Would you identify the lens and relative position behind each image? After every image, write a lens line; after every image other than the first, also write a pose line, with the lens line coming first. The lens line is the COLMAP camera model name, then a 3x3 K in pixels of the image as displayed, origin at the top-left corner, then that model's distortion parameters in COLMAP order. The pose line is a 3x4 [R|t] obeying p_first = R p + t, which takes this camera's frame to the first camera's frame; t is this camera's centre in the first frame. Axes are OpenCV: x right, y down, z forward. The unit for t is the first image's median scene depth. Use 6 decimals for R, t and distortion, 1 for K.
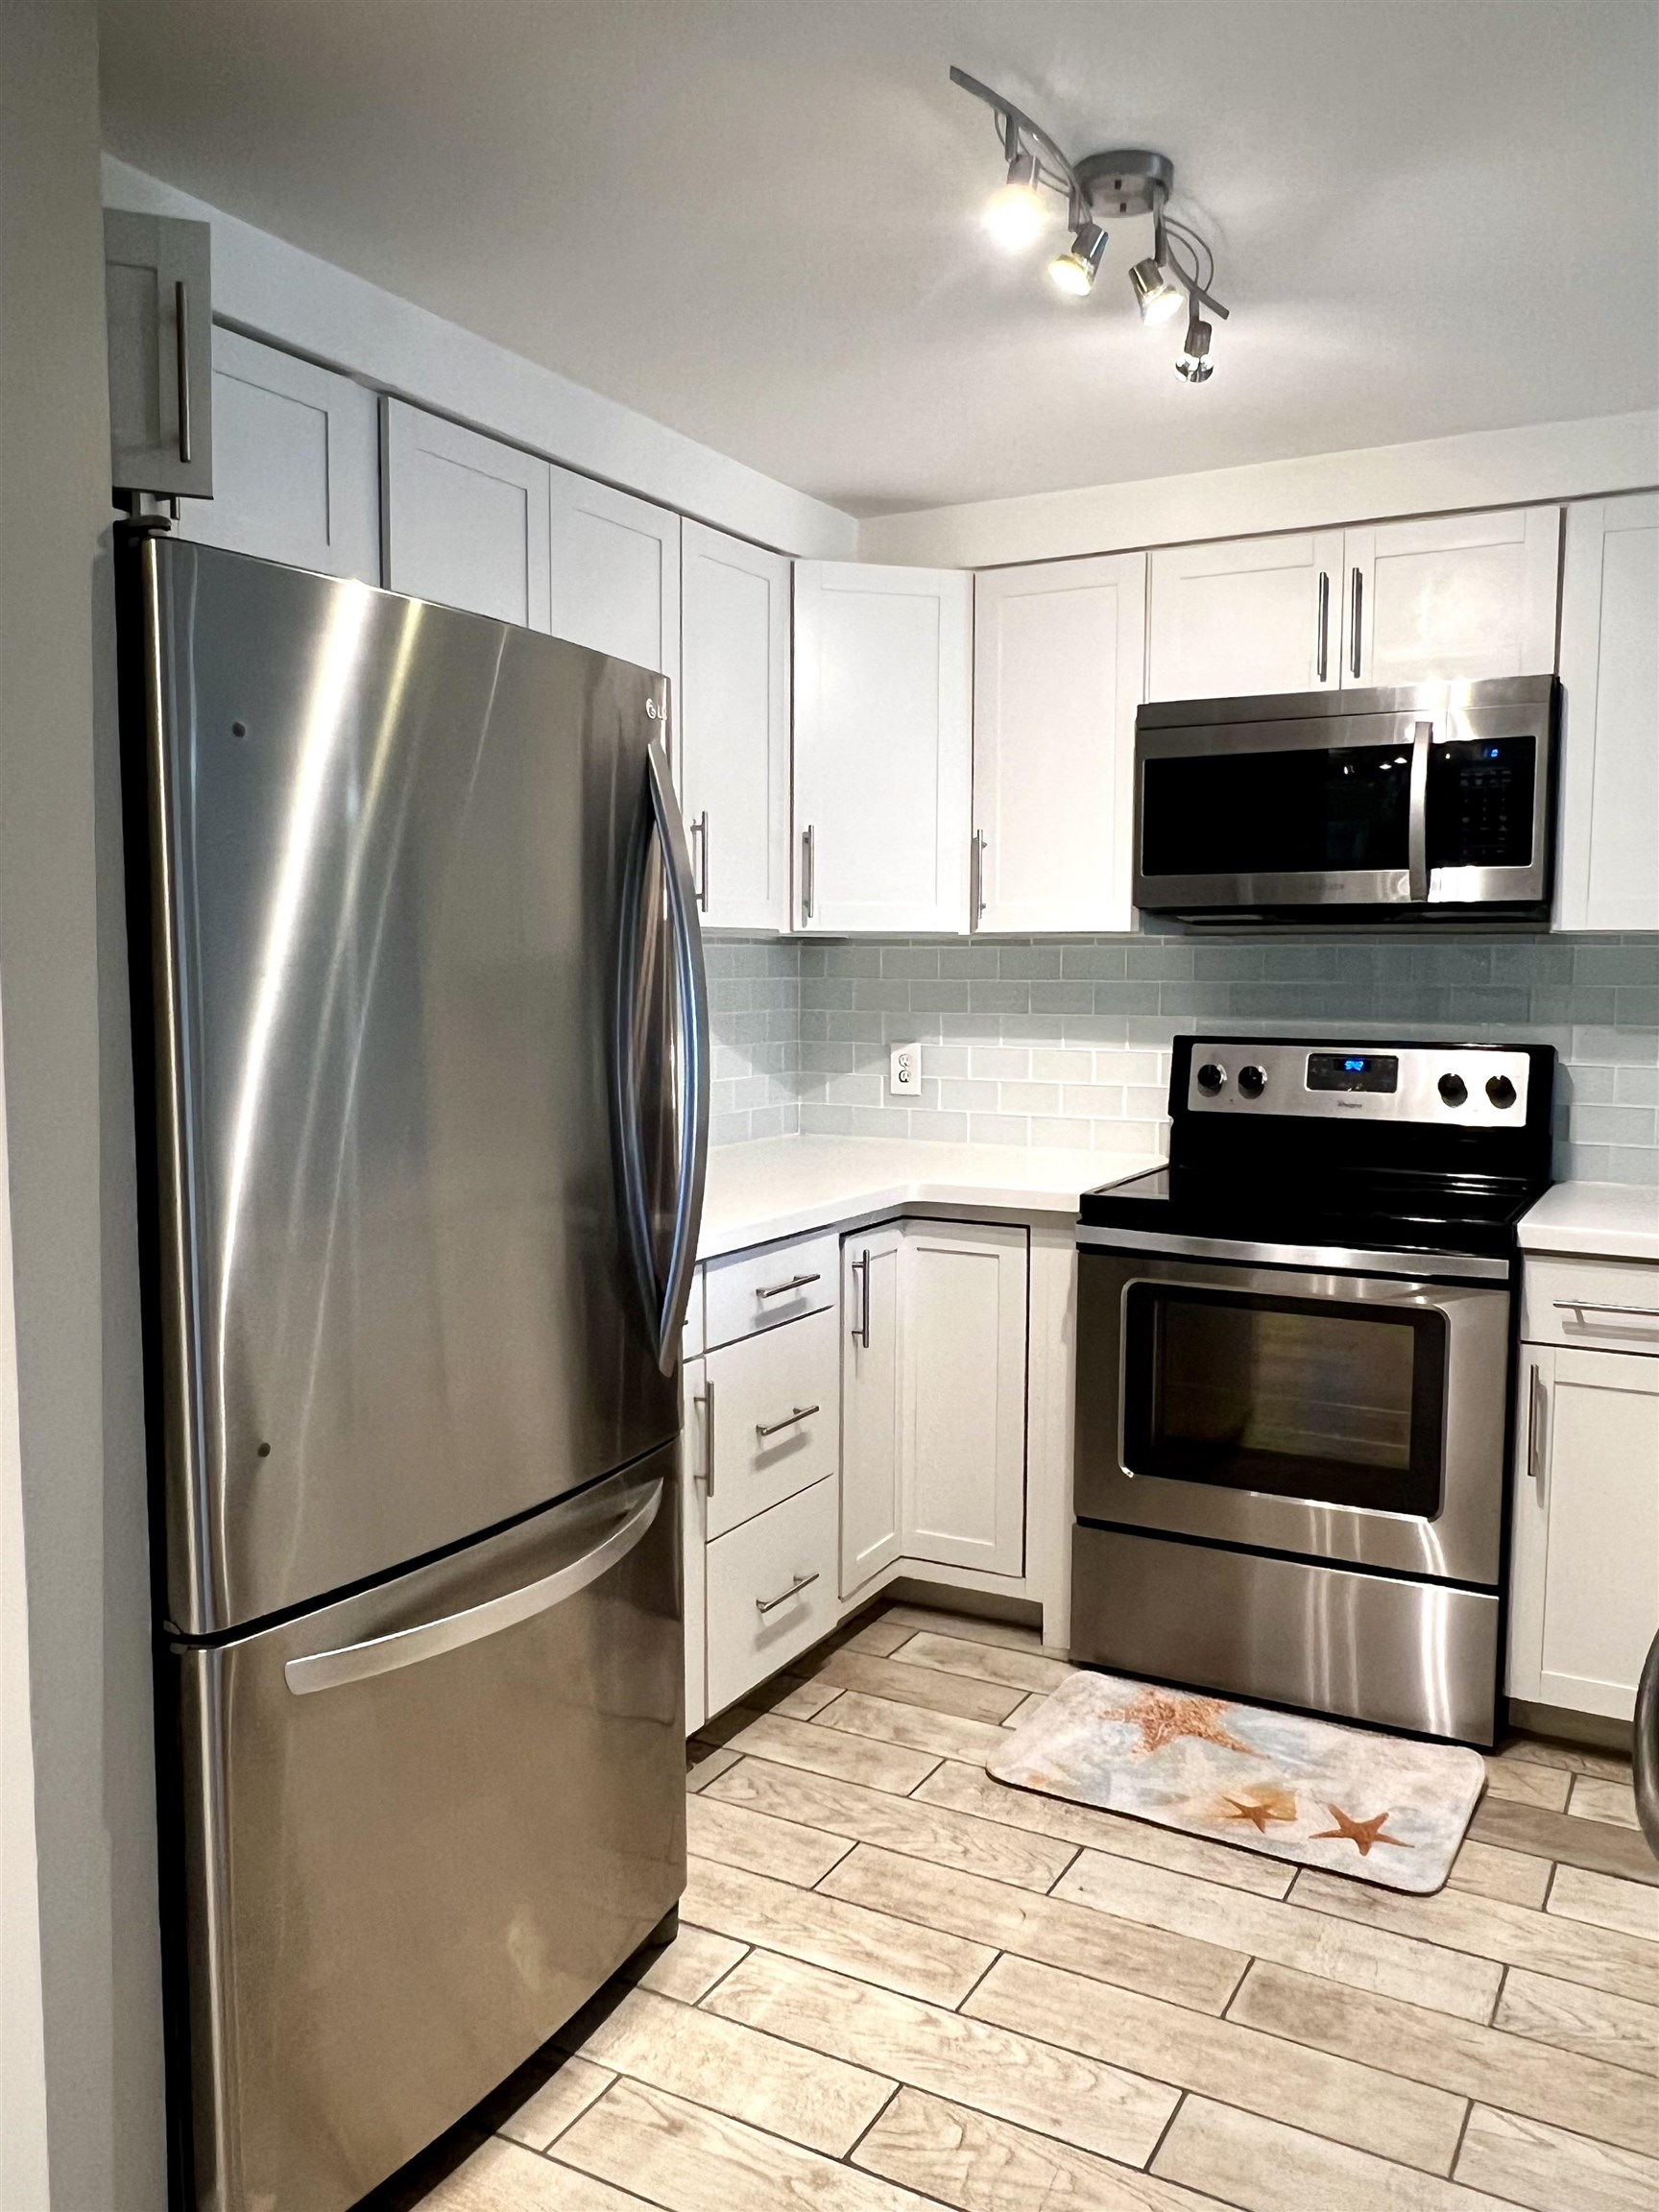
lens RADIAL K [[1674.8, 0, 816.2], [0, 1674.8, 1105.0], [0, 0, 1]] dist [0.027298, -0.053522]
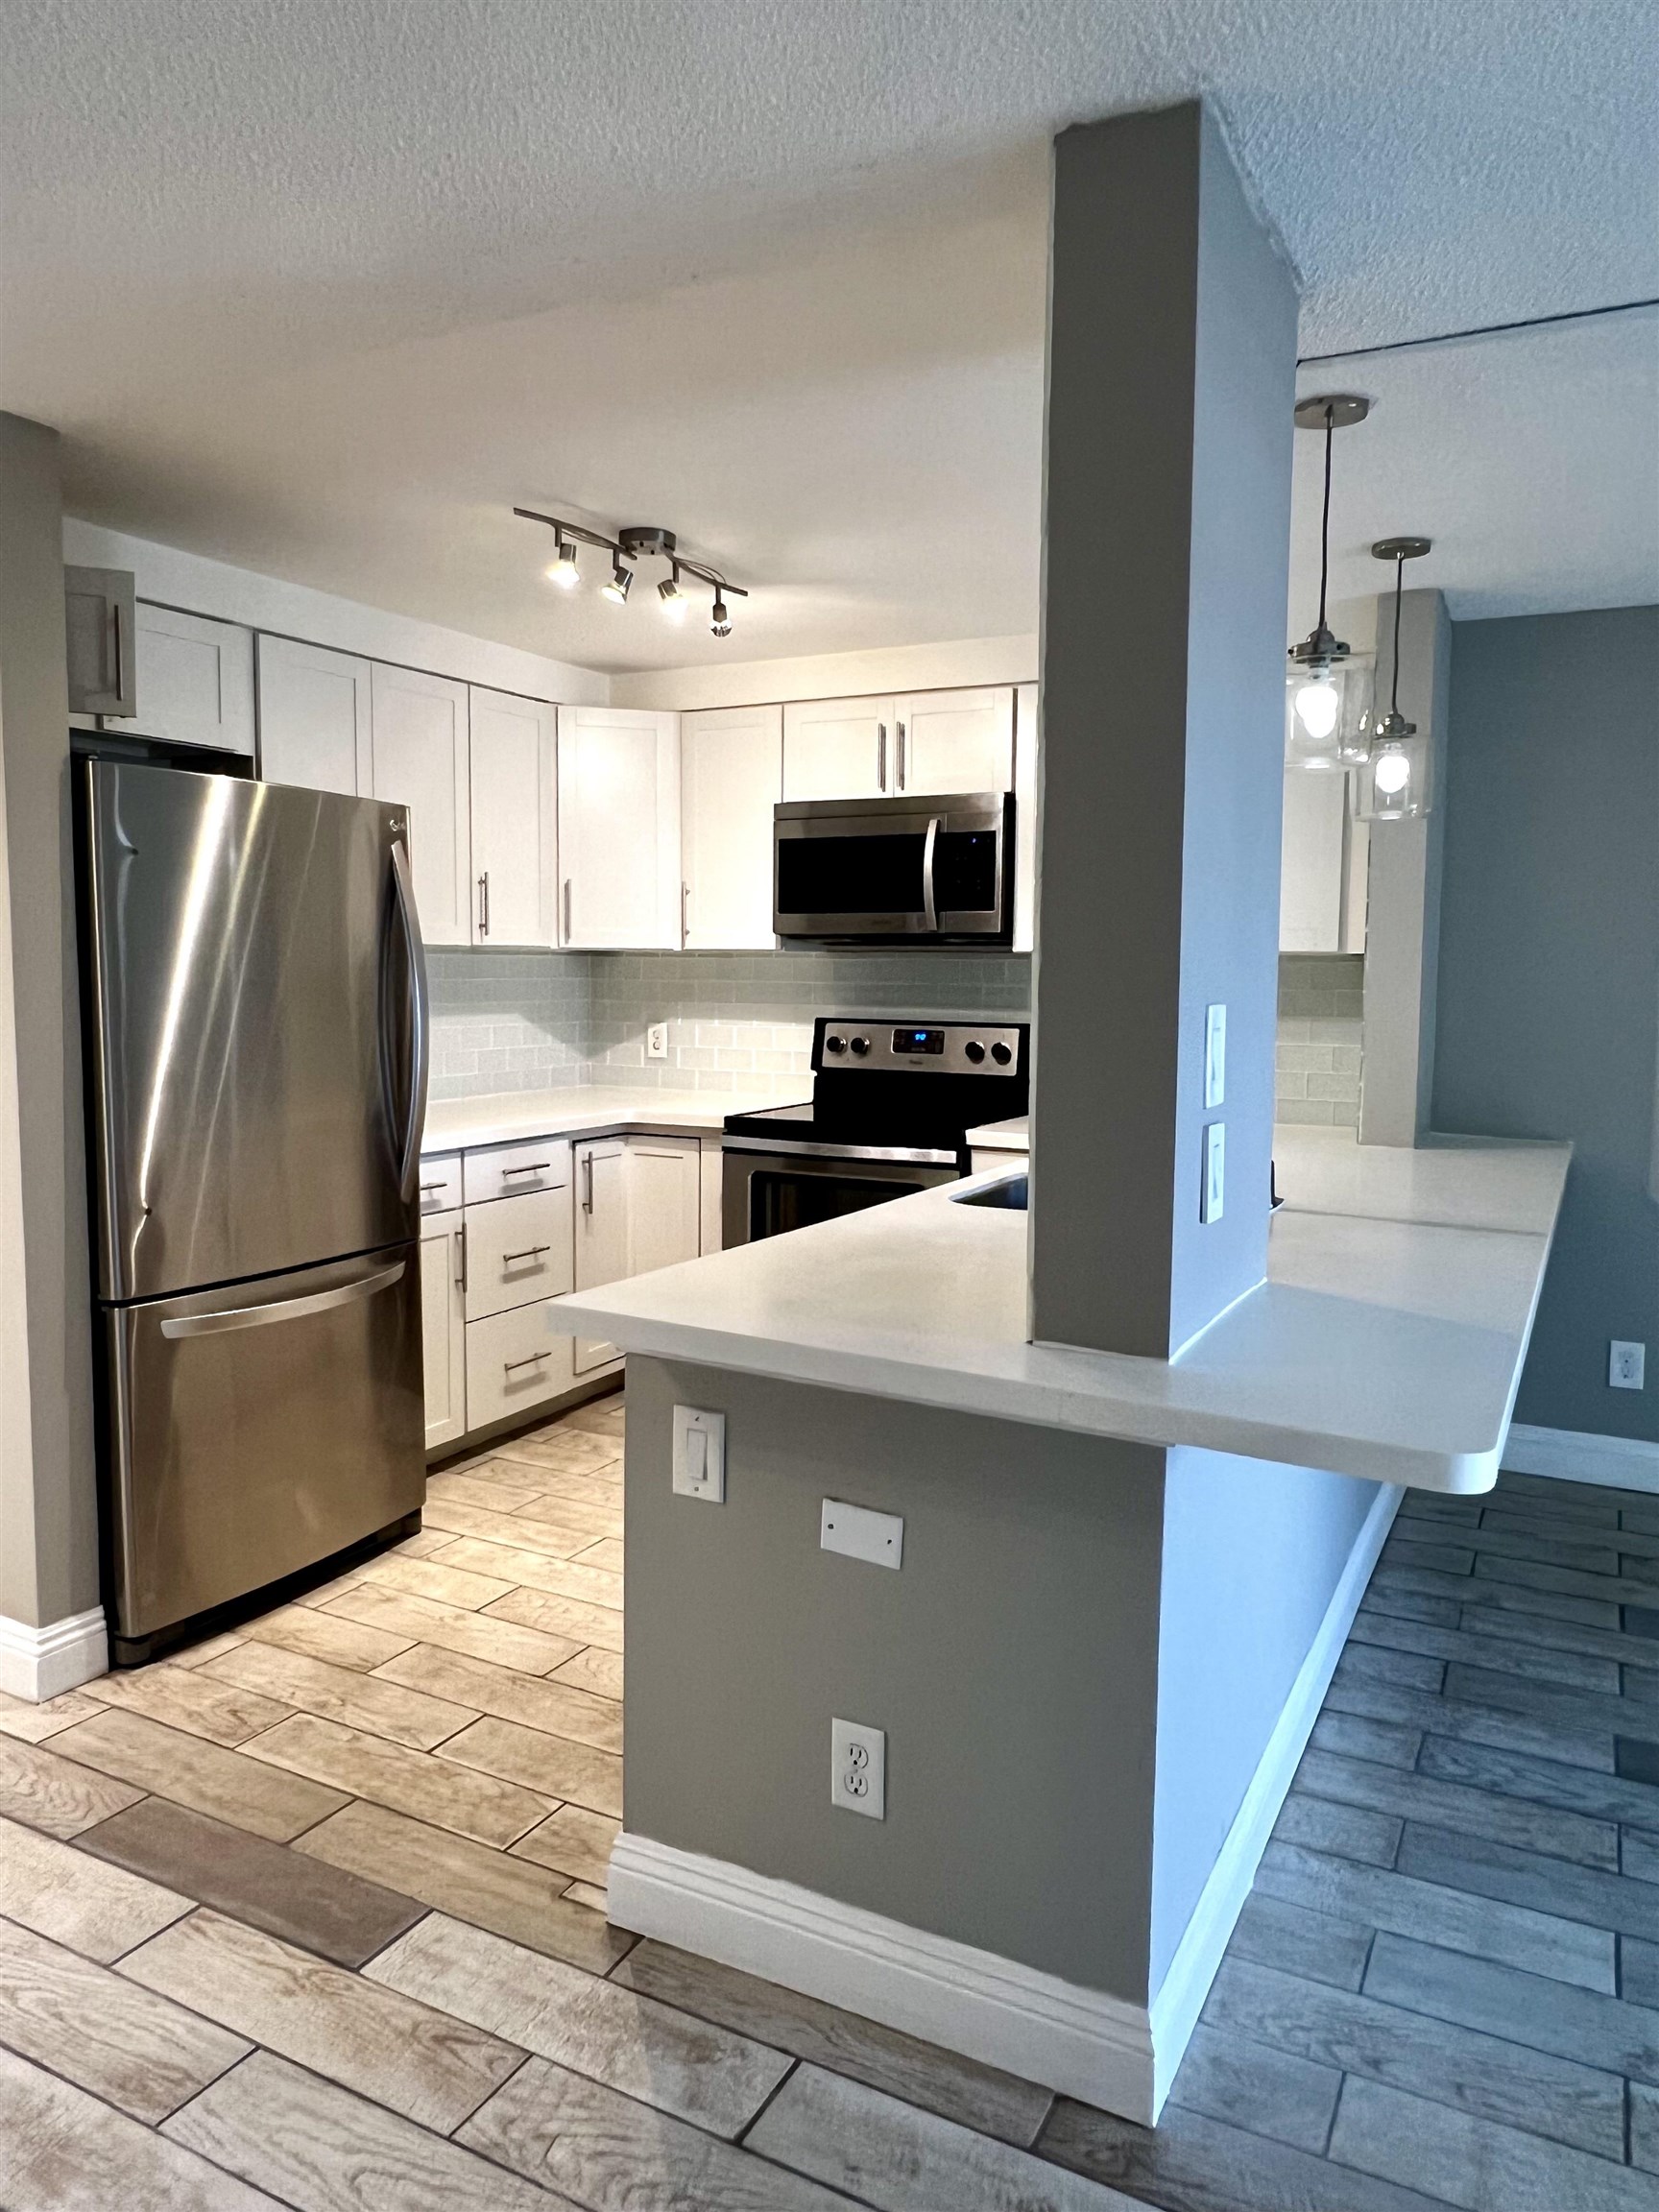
lens RADIAL K [[1478.6, 0, 827.1], [0, 1478.6, 1096.9], [0, 0, 1]] dist [-0.002697, -0.005265]
pose [[0.999685, 0.005378, 0.024518, 0.232028], [-0.005419, 0.999984, 0.001612, 0.034278], [-0.024509, -0.001745, 0.999698, -0.413874]]
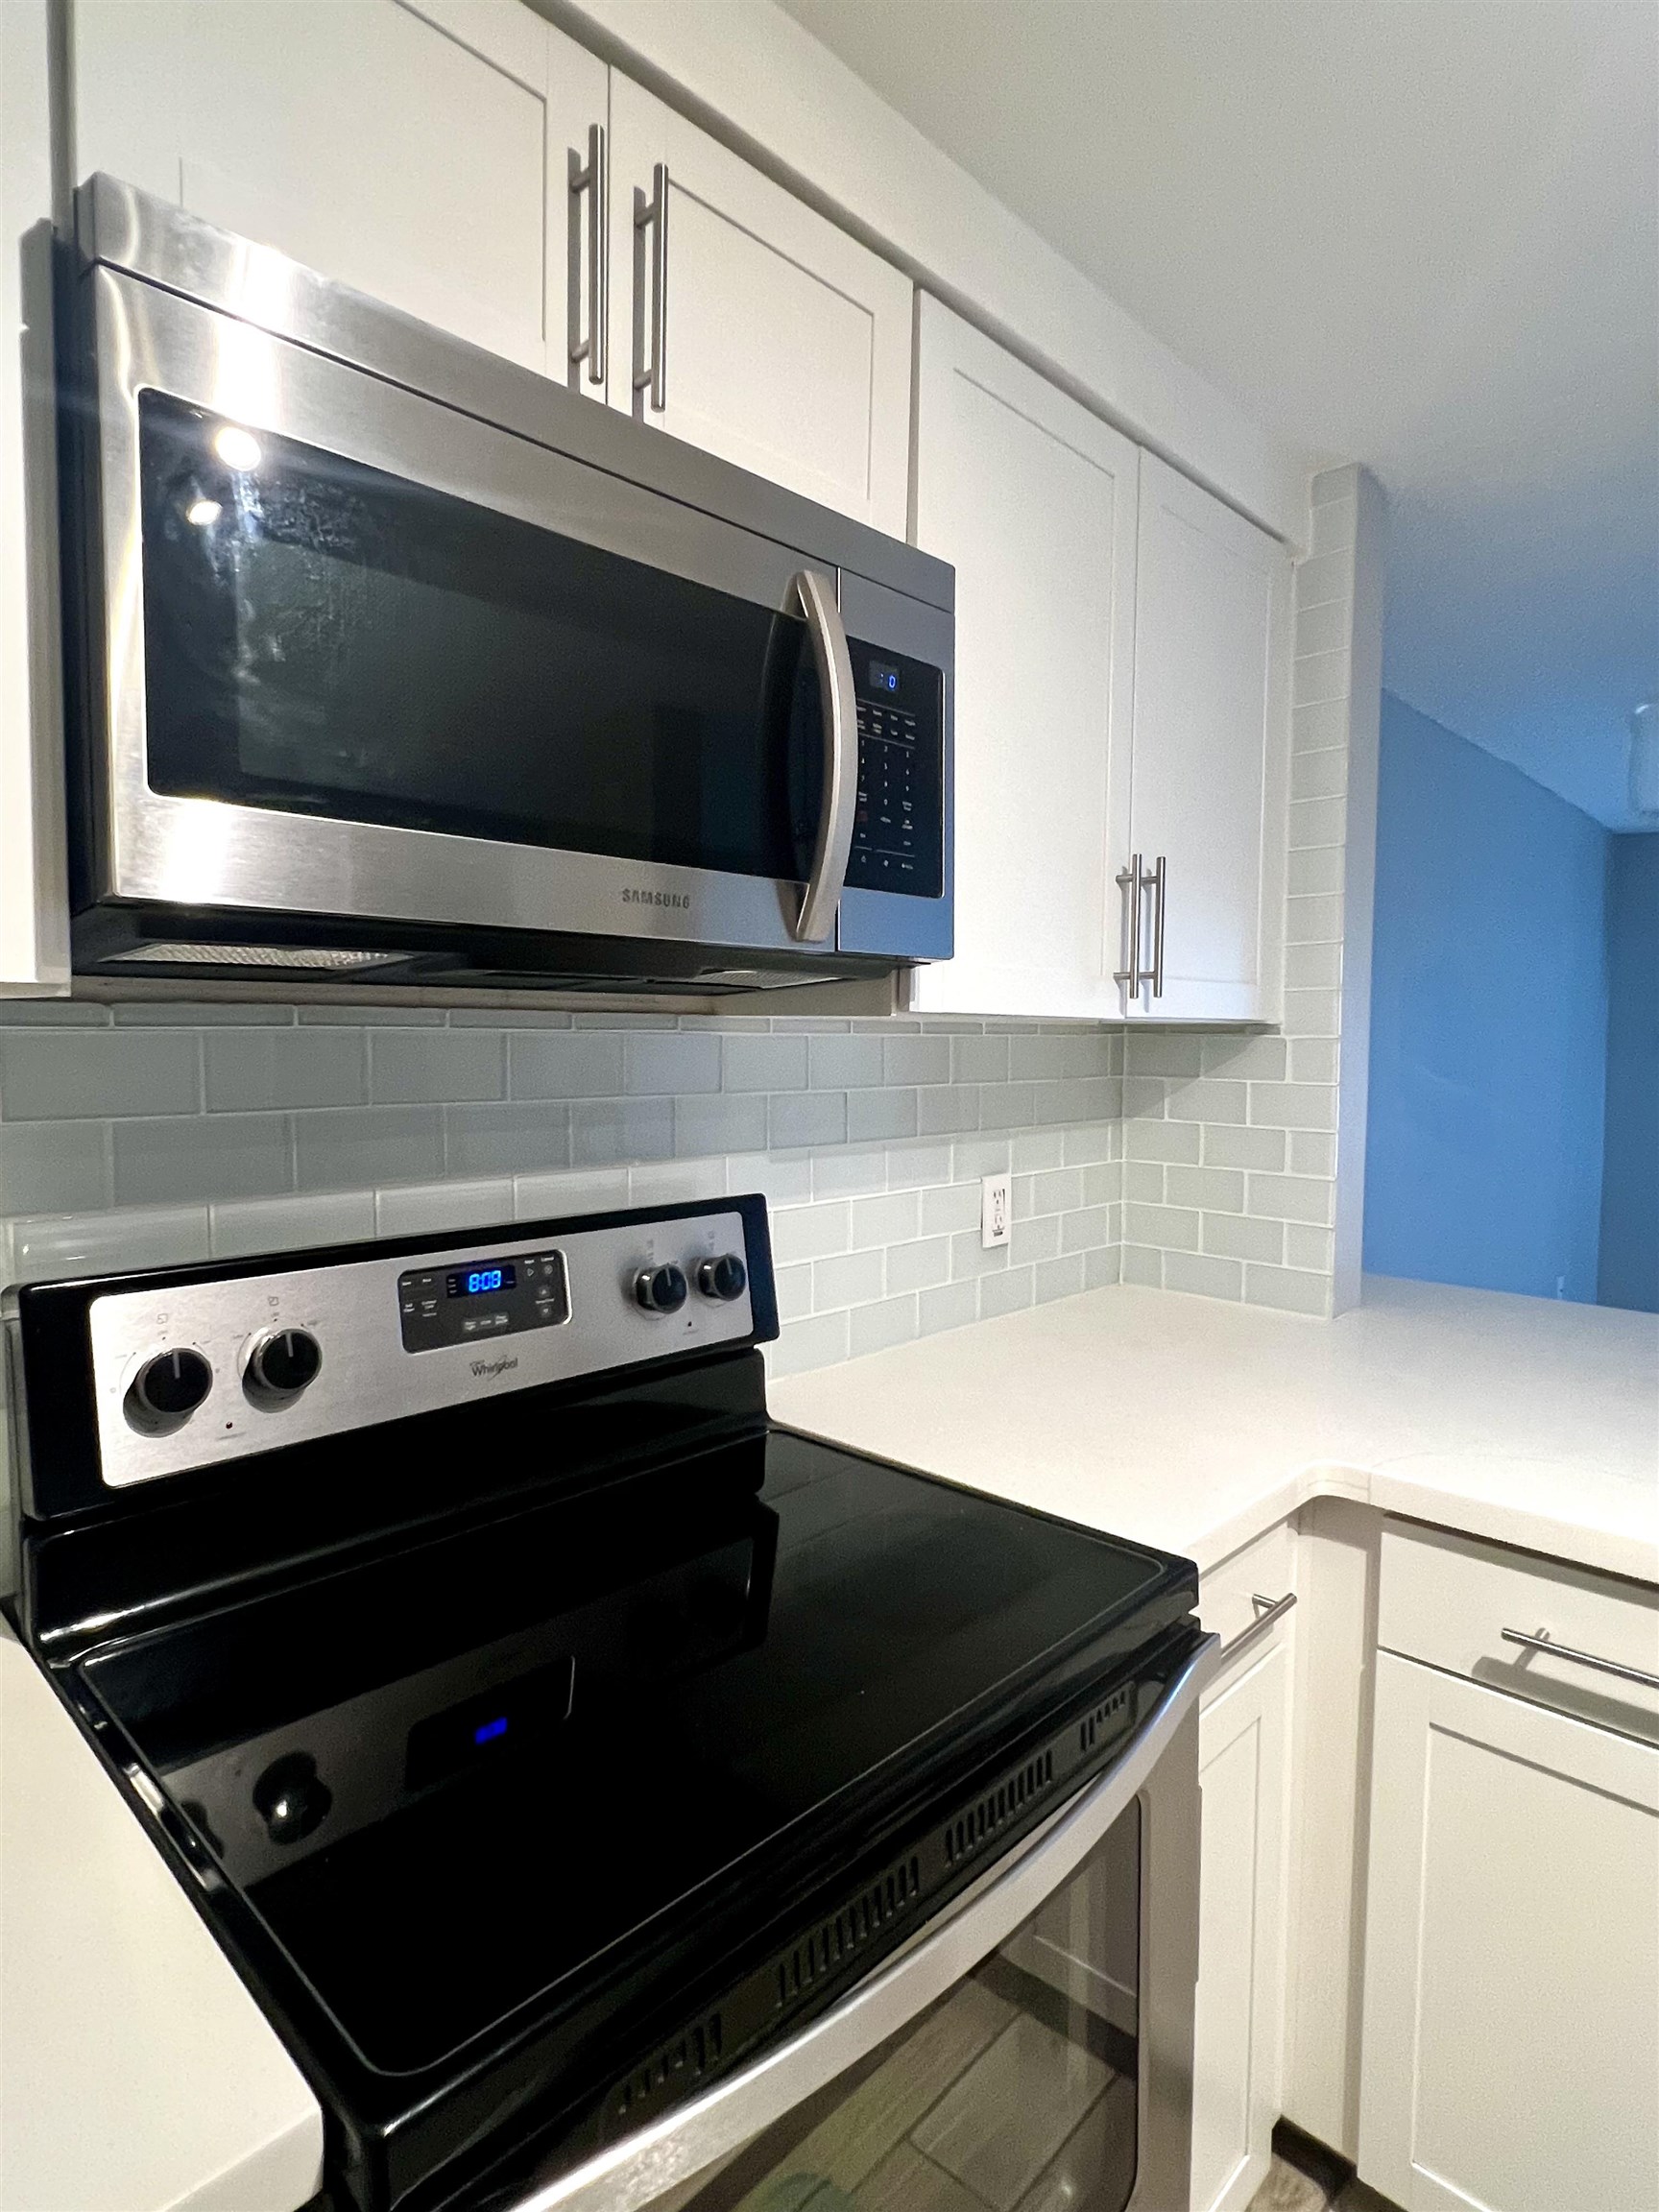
lens RADIAL K [[1180.2, 0, 837.5], [0, 1180.2, 1094.7], [0, 0, 1]] dist [-0.007258, -0.001091]
pose [[0.248198, -0.054176, 0.967193, 0.027662], [0.074596, 0.996539, 0.036677, -0.093937], [-0.965833, 0.063045, 0.251381, 0.942086]]
